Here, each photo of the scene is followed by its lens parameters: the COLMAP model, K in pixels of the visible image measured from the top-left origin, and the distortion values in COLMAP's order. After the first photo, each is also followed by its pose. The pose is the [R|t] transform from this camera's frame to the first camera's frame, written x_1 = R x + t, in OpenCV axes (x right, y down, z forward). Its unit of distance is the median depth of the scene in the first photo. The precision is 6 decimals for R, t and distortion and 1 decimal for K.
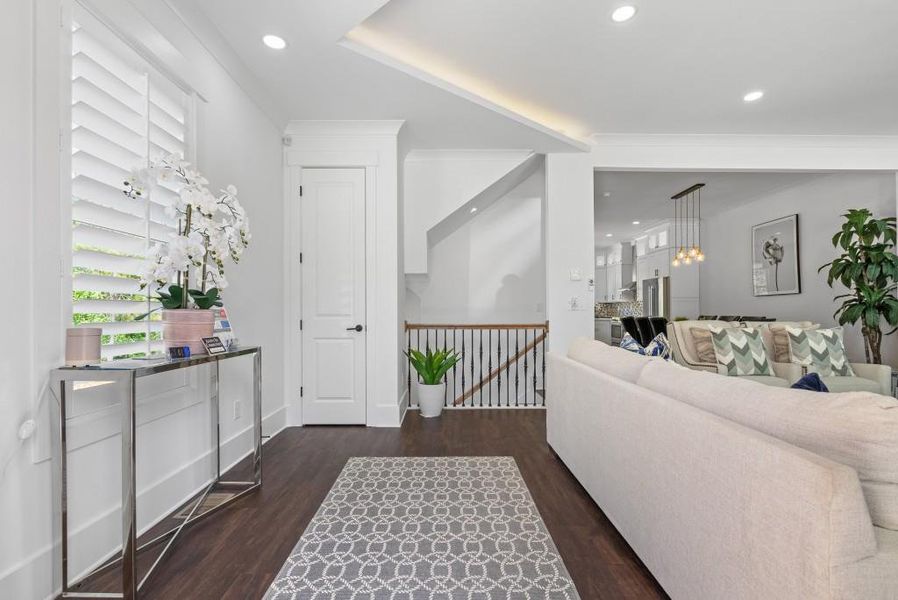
lens RADIAL K [[411.7, 0, 447.2], [0, 411.7, 312.7], [0, 0, 1]] dist [-0.008245, 0.000491]
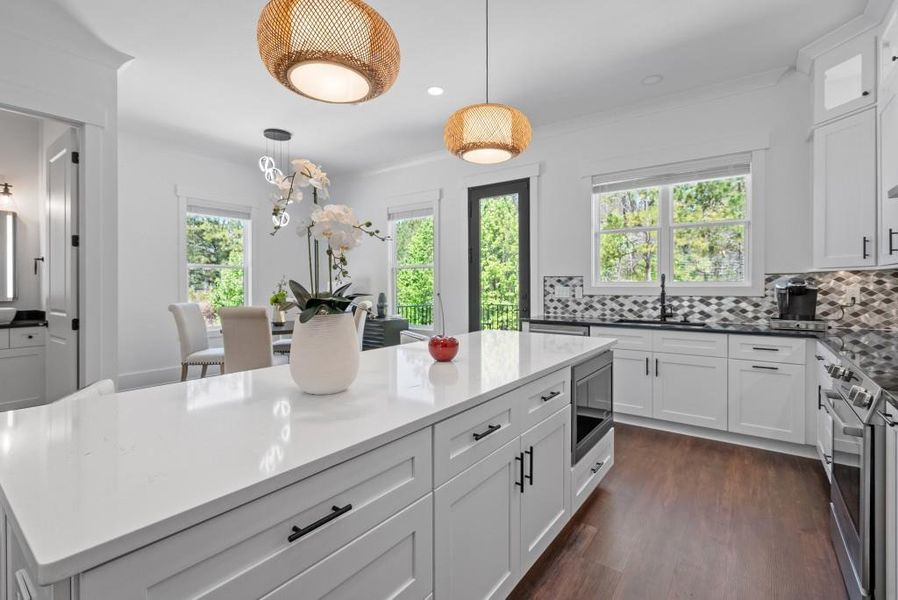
lens RADIAL K [[415.1, 0, 445.8], [0, 415.1, 288.4], [0, 0, 1]] dist [-0.001111, 0.000374]
pose [[0.795432, 0.004994, -0.606022, 0.663090], [-0.001306, 0.999978, 0.006526, -0.030534], [0.606041, -0.004400, 0.795421, 1.351549]]
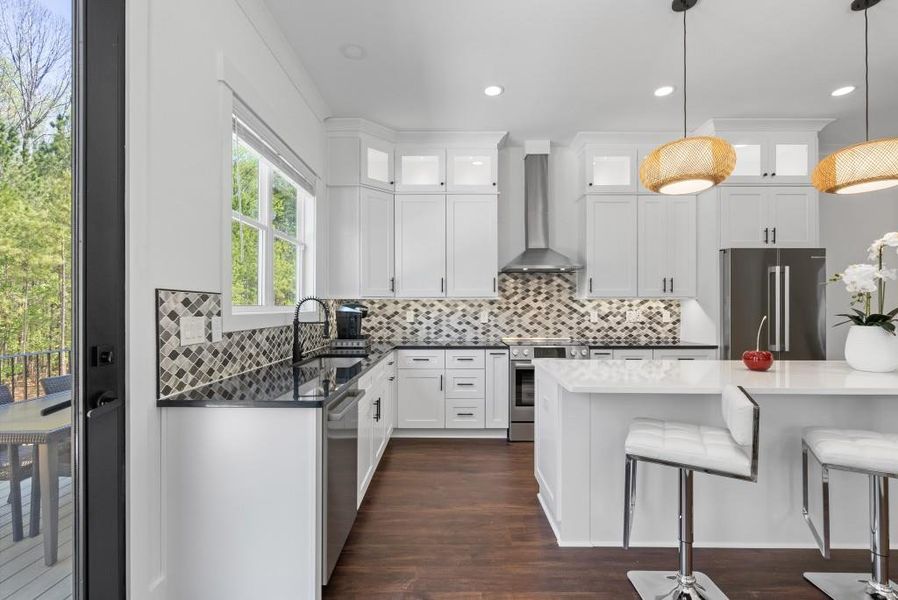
lens RADIAL K [[410.8, 0, 449.3], [0, 410.8, 304.4], [0, 0, 1]] dist [-0.004173, 0.000474]
pose [[0.008620, 0.007459, 0.999935, 0.123201], [0.004435, 0.999962, -0.007498, -0.034674], [-0.999953, 0.004499, 0.008586, 1.846919]]
